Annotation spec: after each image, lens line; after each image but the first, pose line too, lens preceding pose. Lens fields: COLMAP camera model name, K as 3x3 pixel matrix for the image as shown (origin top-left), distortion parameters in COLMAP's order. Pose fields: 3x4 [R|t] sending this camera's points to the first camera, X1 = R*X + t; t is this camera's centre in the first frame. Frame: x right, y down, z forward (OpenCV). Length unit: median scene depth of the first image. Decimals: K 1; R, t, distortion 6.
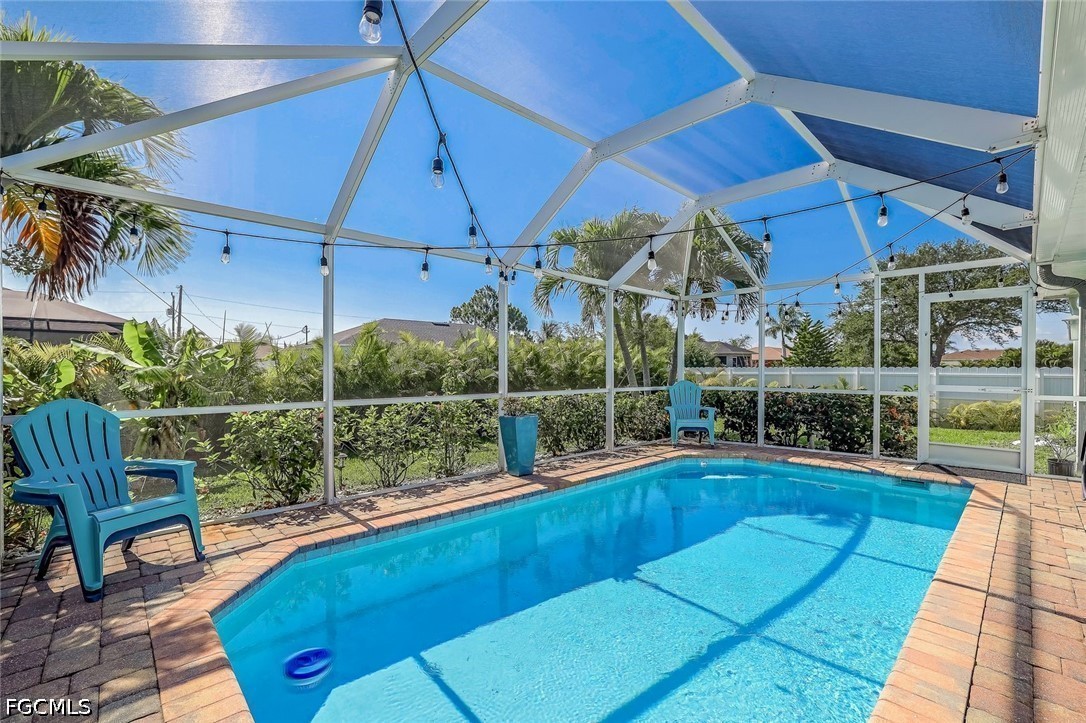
lens RADIAL K [[470.1, 0, 546.2], [0, 470.1, 365.3], [0, 0, 1]] dist [-0.034964, 0.008147]
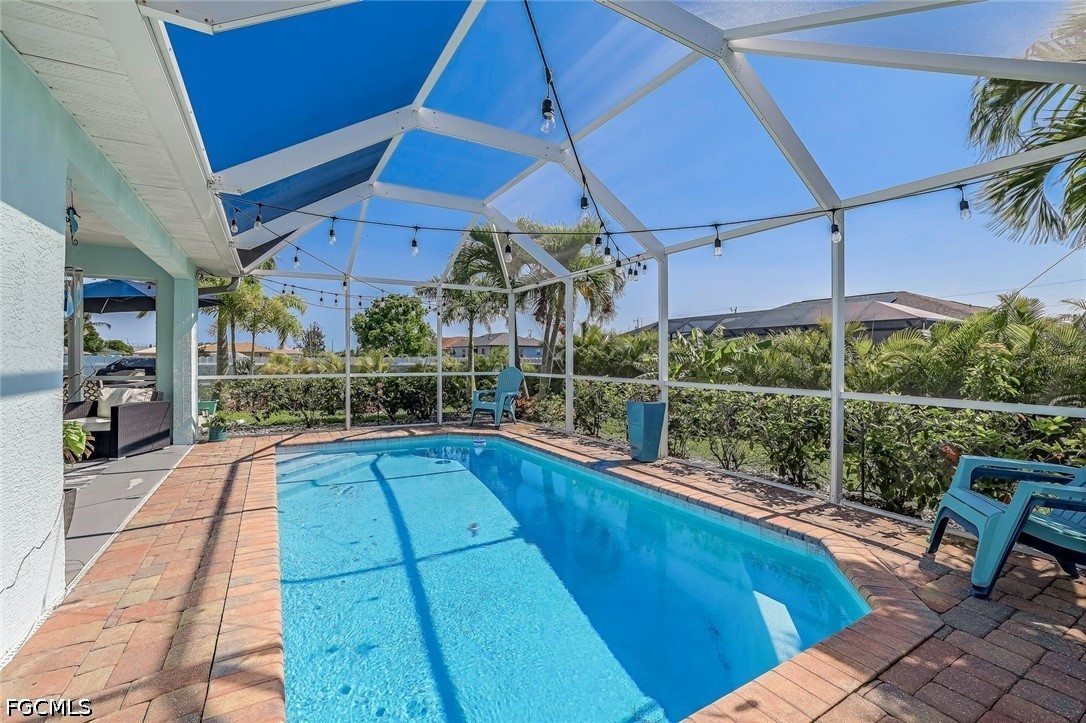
lens RADIAL K [[470.1, 0, 543.2], [0, 470.1, 361.3], [0, 0, 1]] dist [-0.034964, 0.008147]
pose [[-0.228581, 0.001354, -0.973524, 0.771265], [-0.001081, 0.999998, 0.001644, 0.009329], [0.973524, 0.001428, -0.228579, 0.804232]]
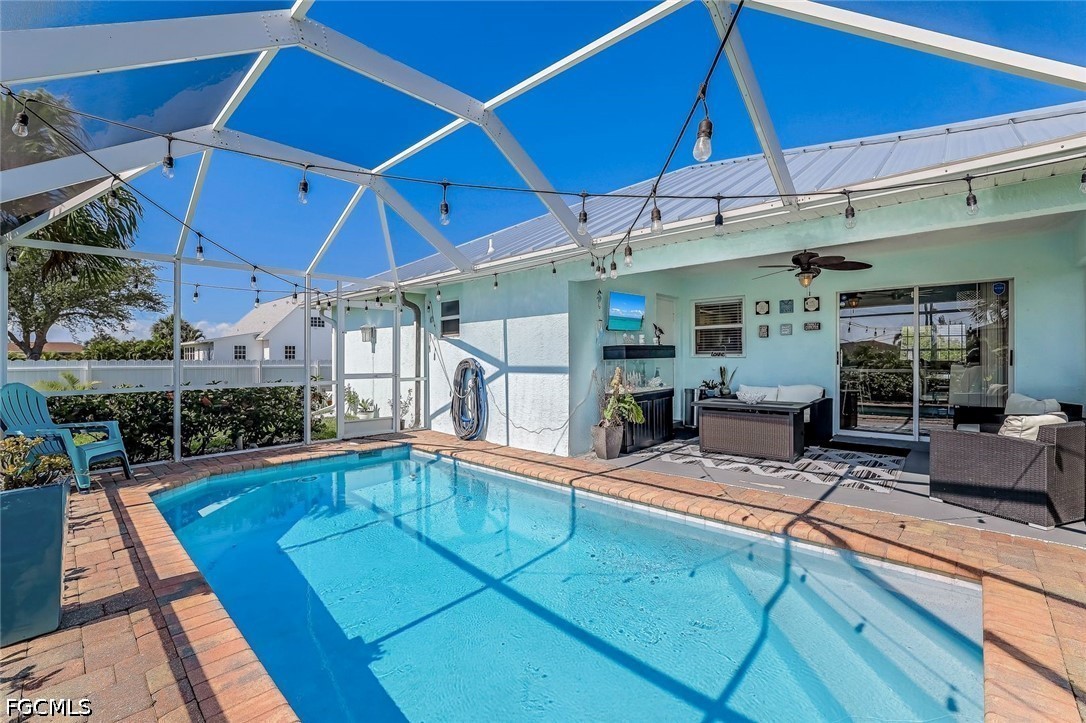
lens RADIAL K [[470.1, 0, 535.9], [0, 470.1, 353.7], [0, 0, 1]] dist [-0.034964, 0.008147]
pose [[-0.034790, 0.011966, 0.999323, -0.356474], [-0.001527, 0.999927, -0.012027, 0.001827], [-0.999393, -0.001944, -0.034769, 0.452776]]
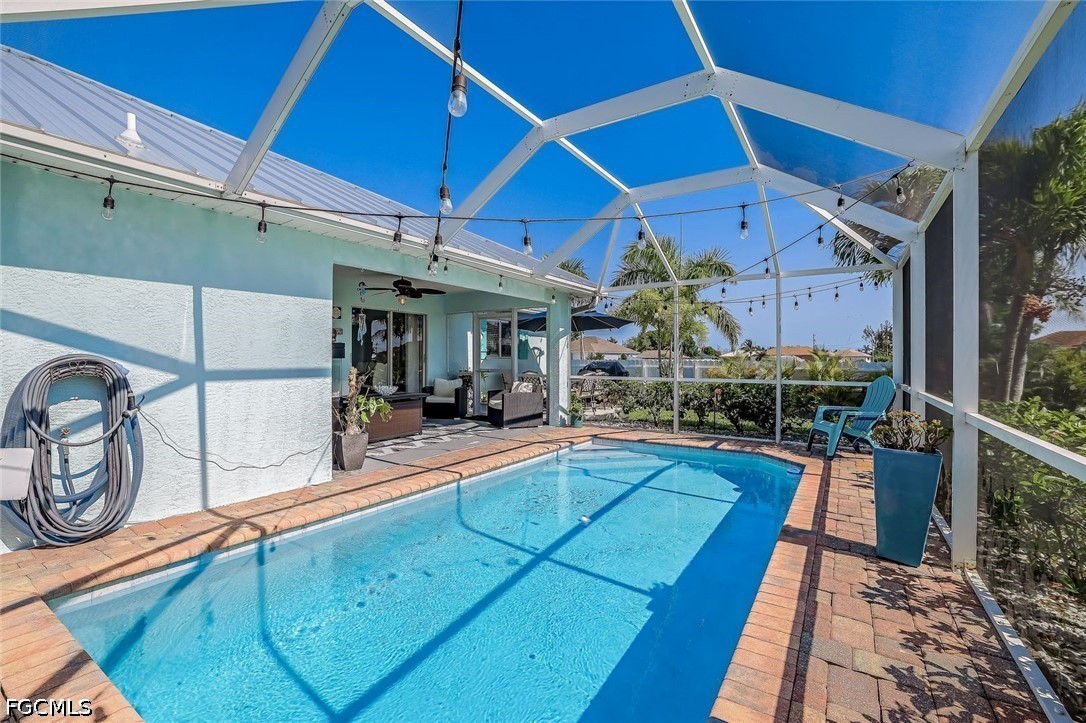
lens RADIAL K [[470.1, 0, 540.9], [0, 470.1, 363.3], [0, 0, 1]] dist [-0.034964, 0.008147]
pose [[-0.974722, -0.005741, -0.223346, 0.372790], [-0.007323, 0.999954, 0.006254, 0.001513], [0.223300, 0.007732, -0.974719, 1.115494]]
